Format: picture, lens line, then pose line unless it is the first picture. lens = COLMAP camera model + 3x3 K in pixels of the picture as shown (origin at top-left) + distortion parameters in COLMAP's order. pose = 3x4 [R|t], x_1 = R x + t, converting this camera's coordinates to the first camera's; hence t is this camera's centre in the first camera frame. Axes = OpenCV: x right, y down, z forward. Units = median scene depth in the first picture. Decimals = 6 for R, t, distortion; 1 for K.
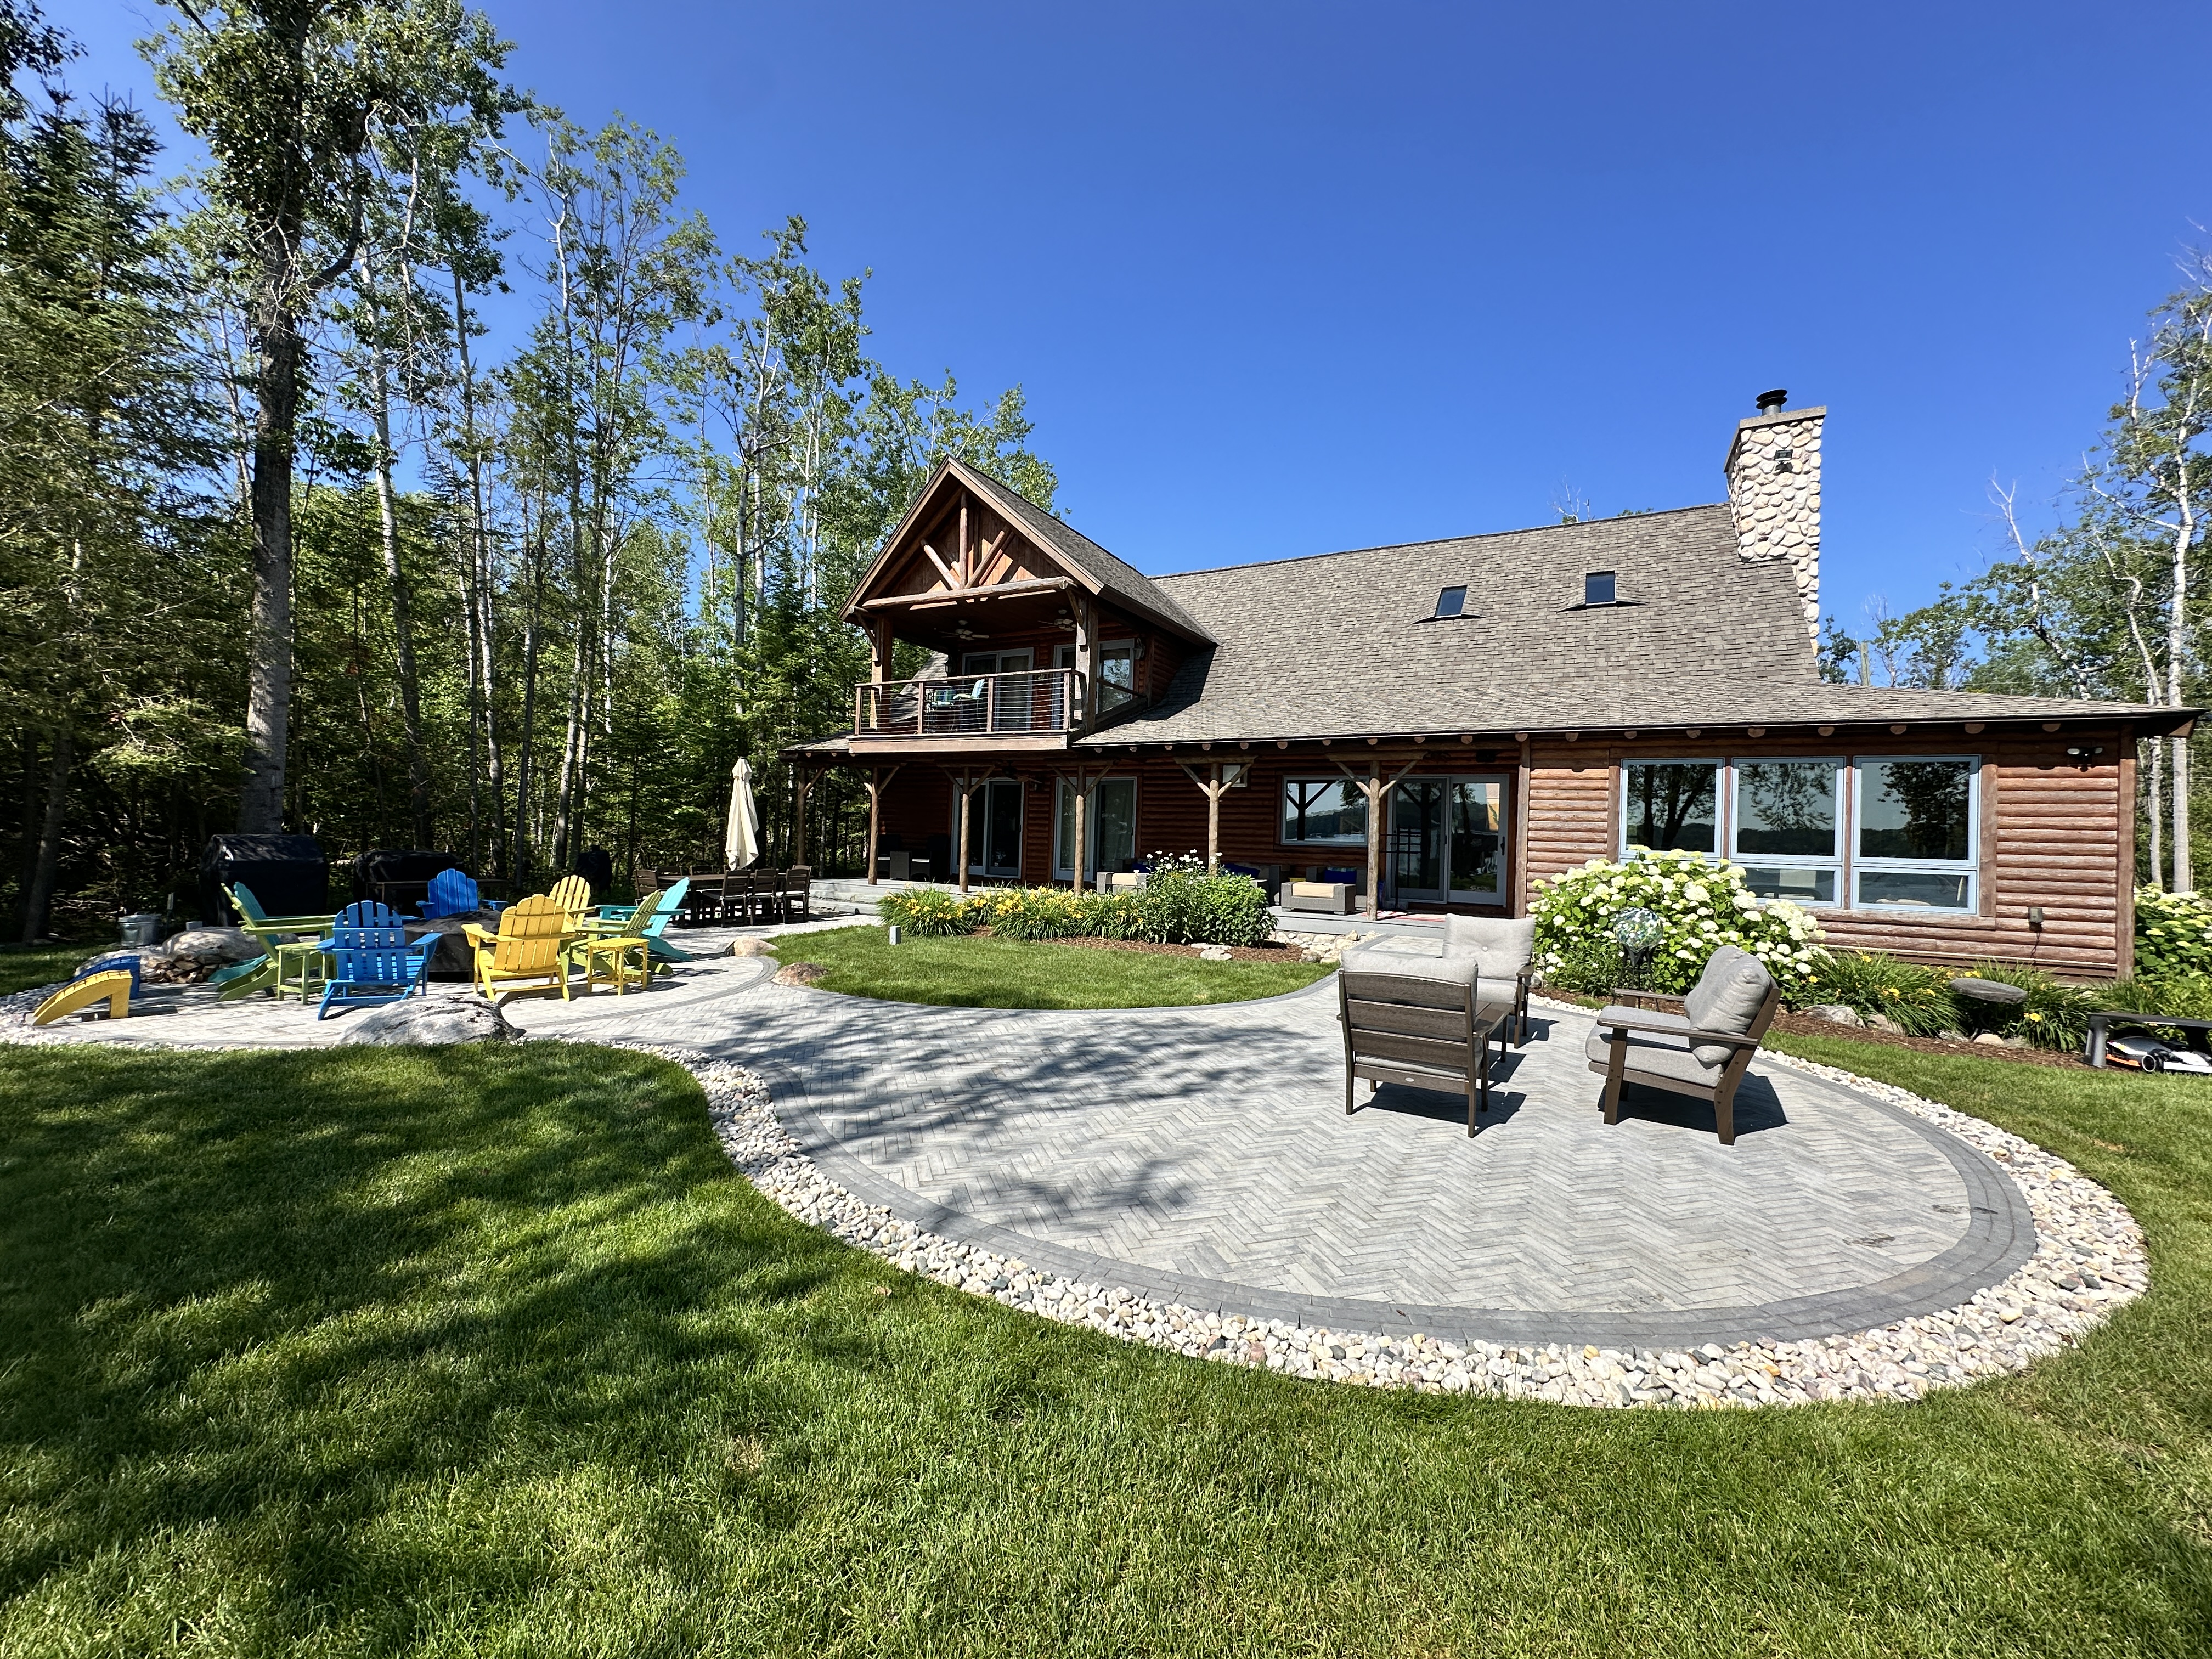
lens RADIAL K [[873.3, 0, 1106.0], [0, 873.3, 829.5], [0, 0, 1]] dist [0.000576, 0.000064]
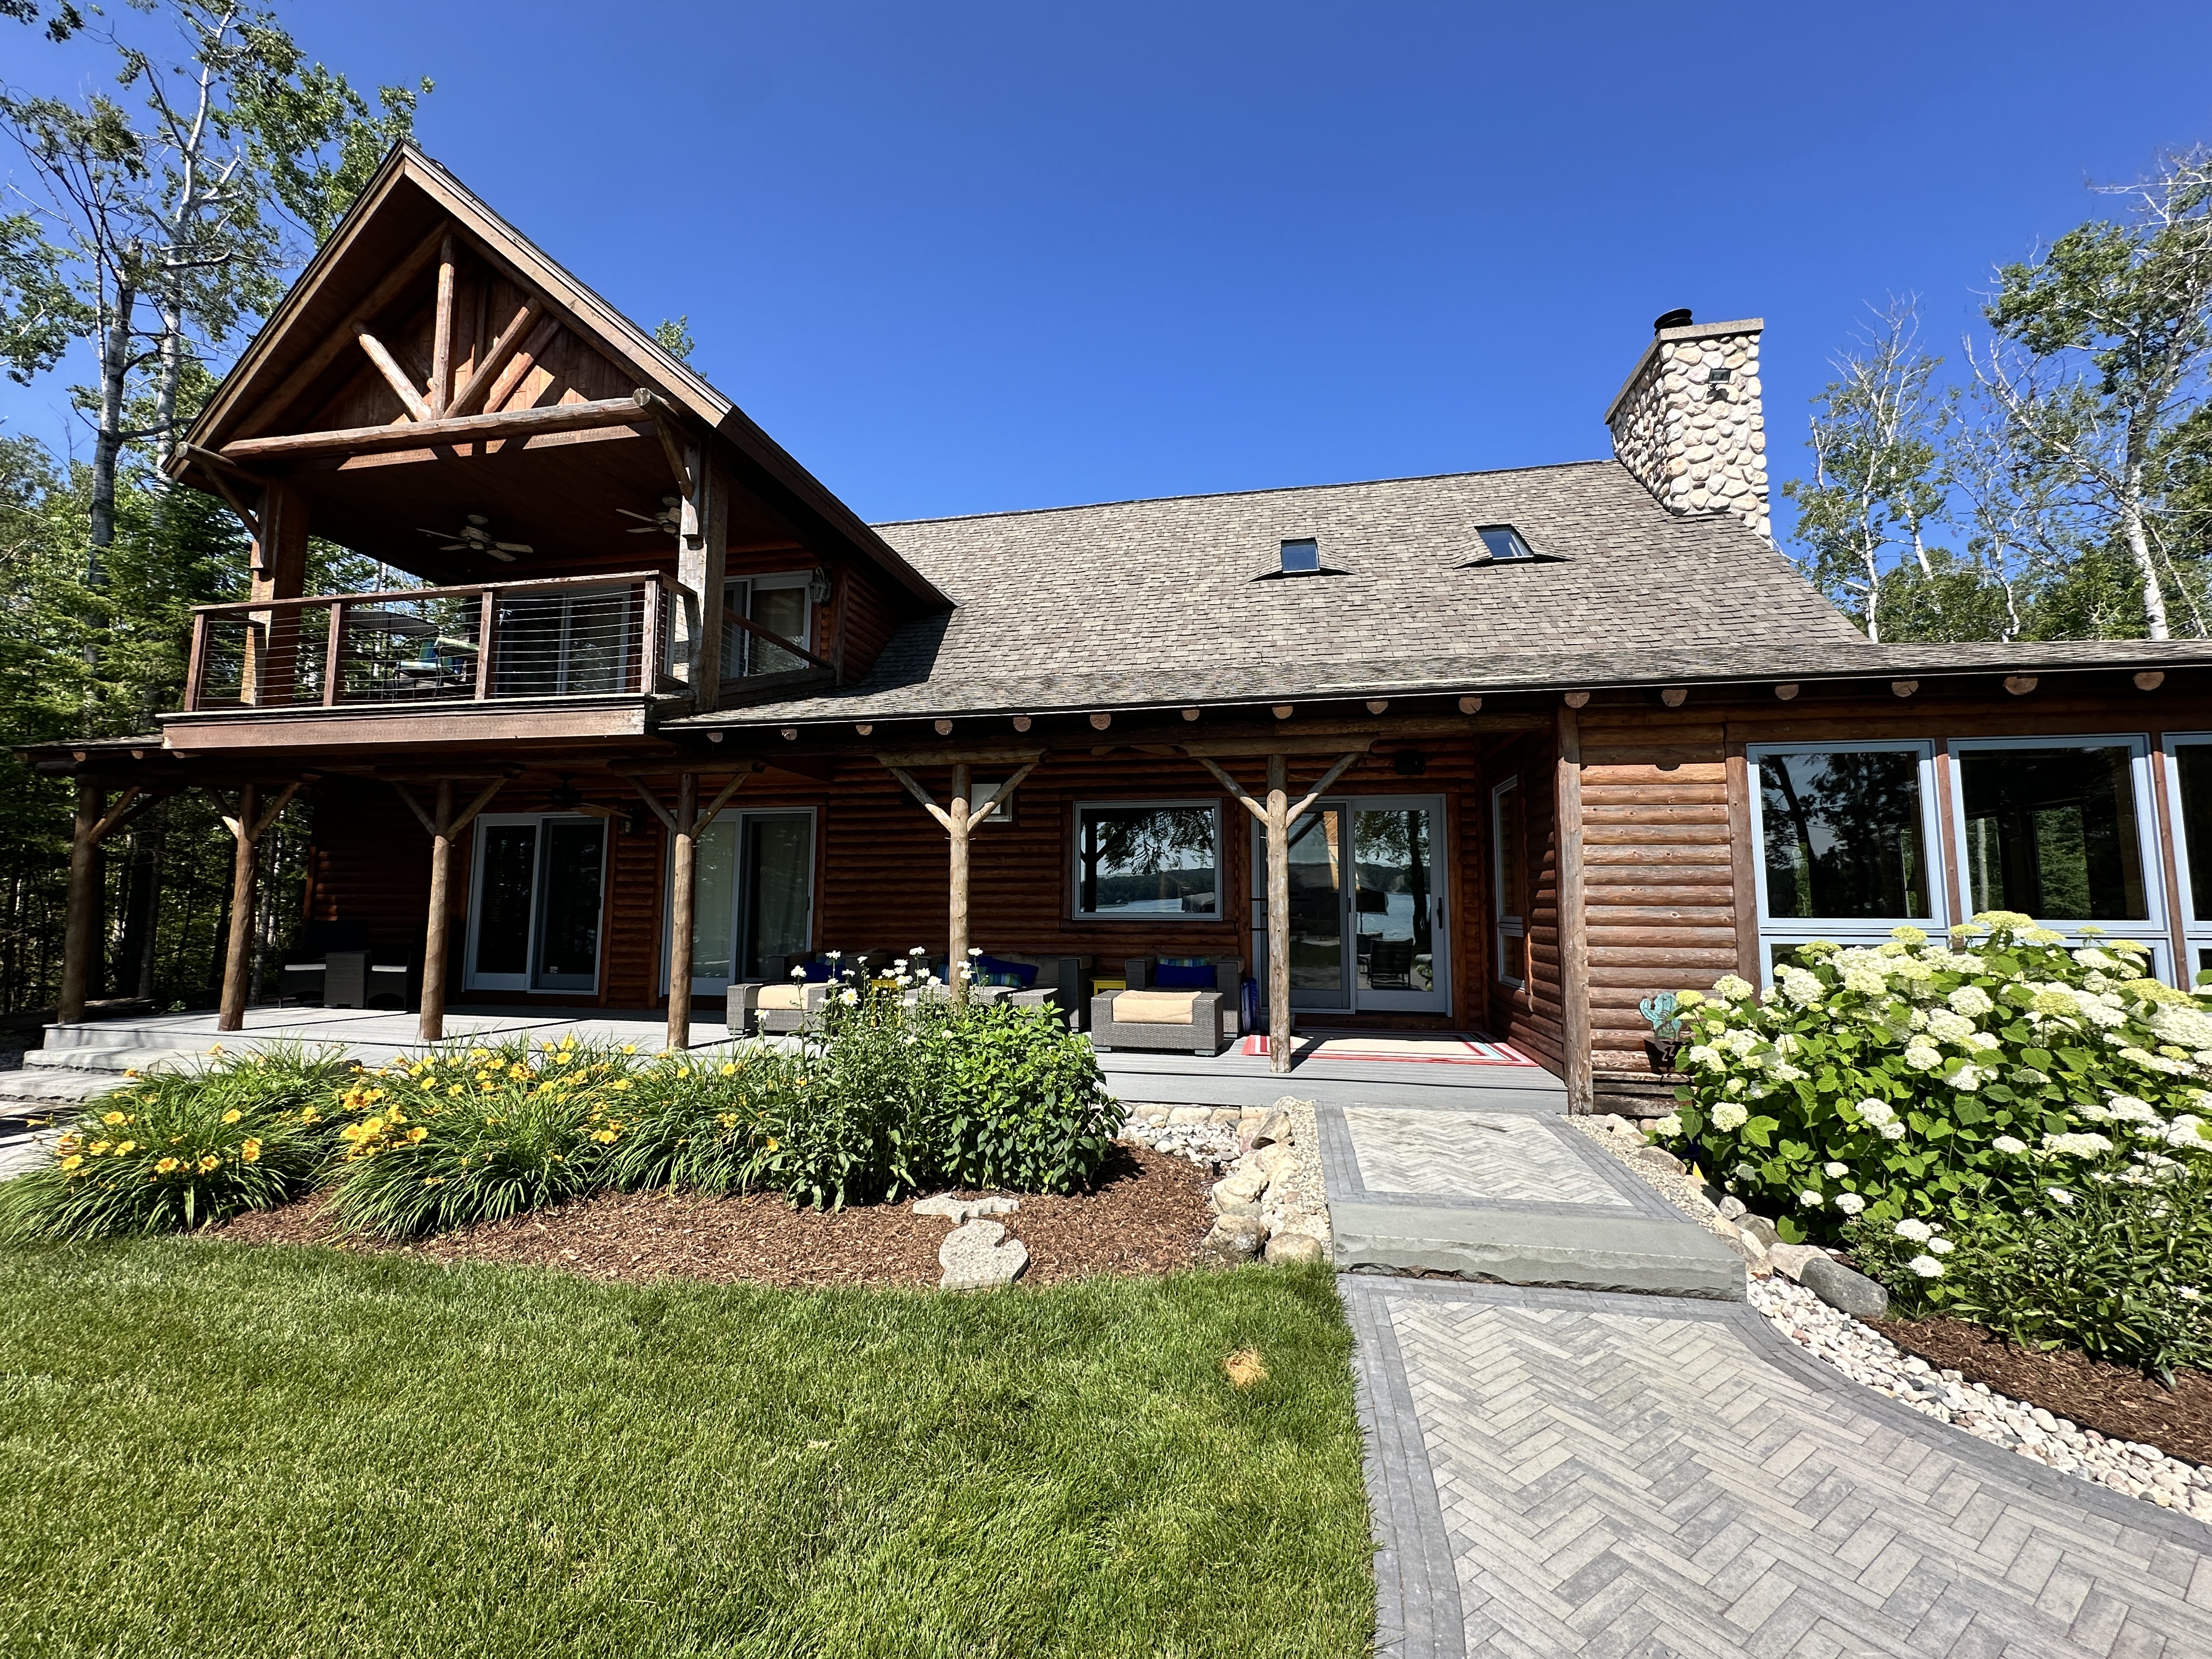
lens RADIAL K [[873.3, 0, 1106.0], [0, 873.3, 829.5], [0, 0, 1]] dist [0.000576, 0.000064]
pose [[0.952596, 0.000411, 0.304237, 0.048451], [0.022476, 0.997171, -0.071723, -0.000440], [-0.303406, 0.075161, 0.949892, 0.469629]]
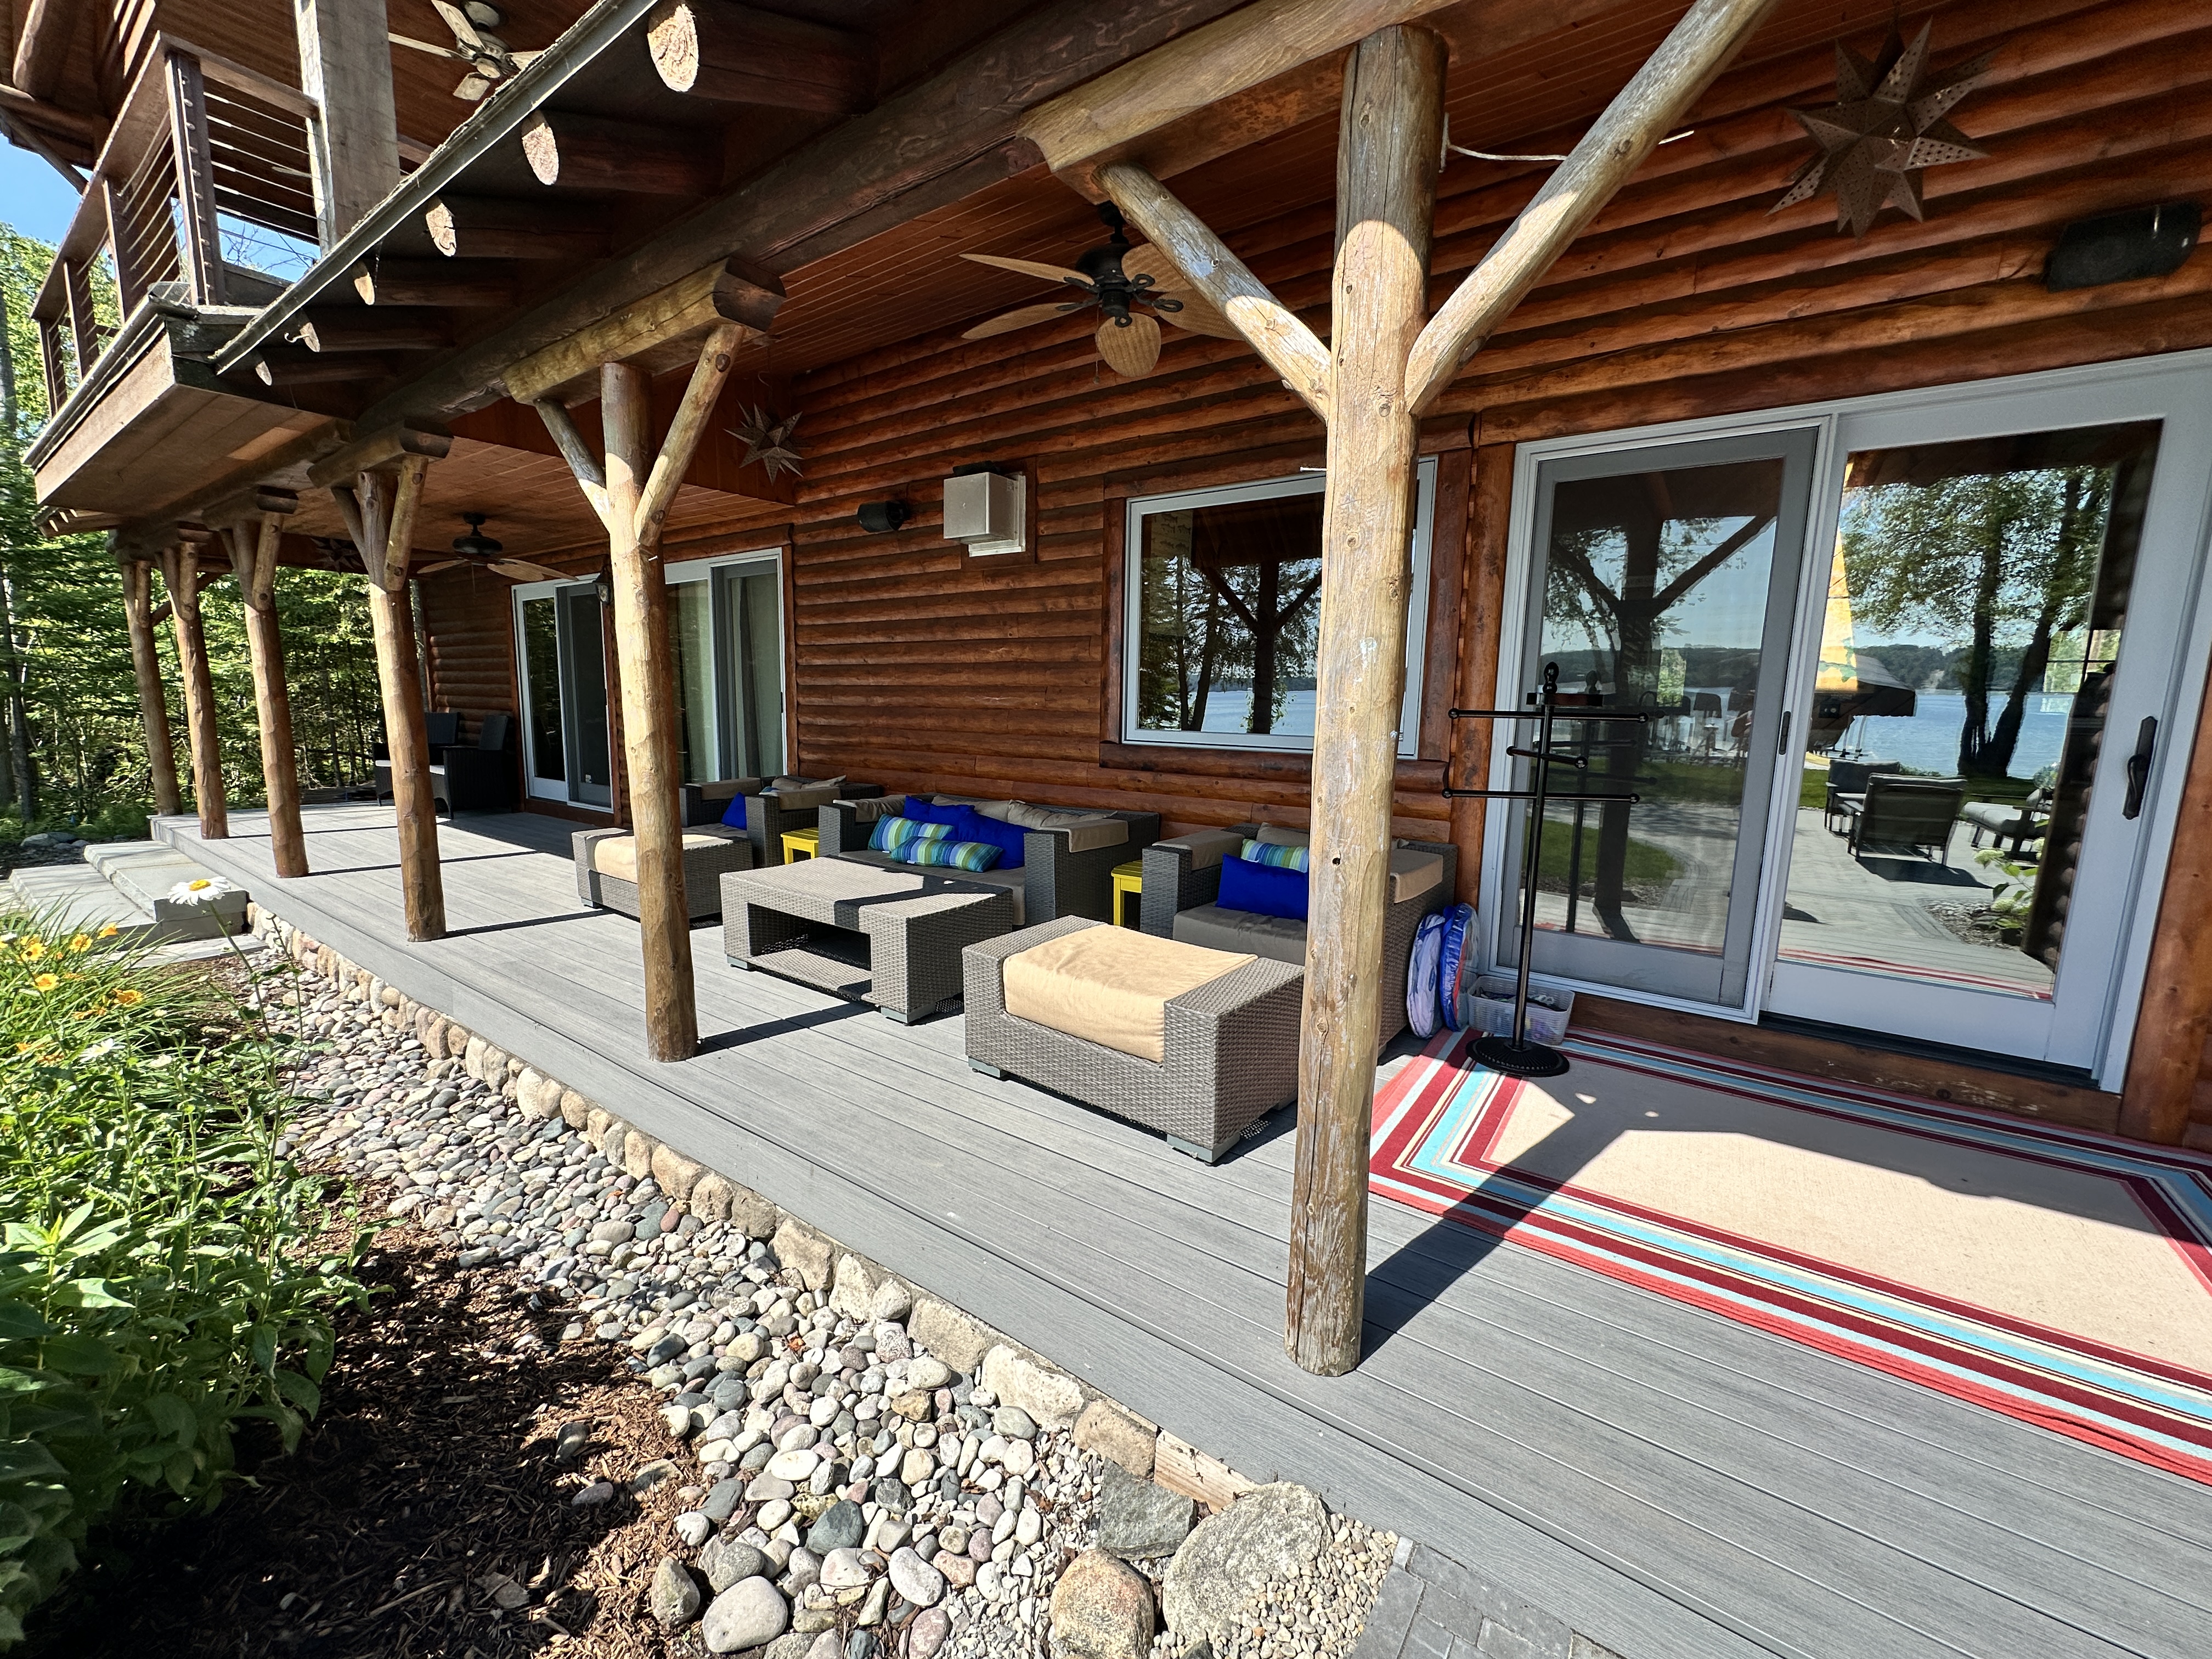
lens RADIAL K [[873.3, 0, 1106.0], [0, 873.3, 829.5], [0, 0, 1]] dist [0.000576, 0.000064]
pose [[0.992223, 0.002593, -0.124444, 0.242494], [0.017454, 0.987006, 0.159730, -0.001131], [0.123241, -0.160660, 0.979285, 0.745405]]
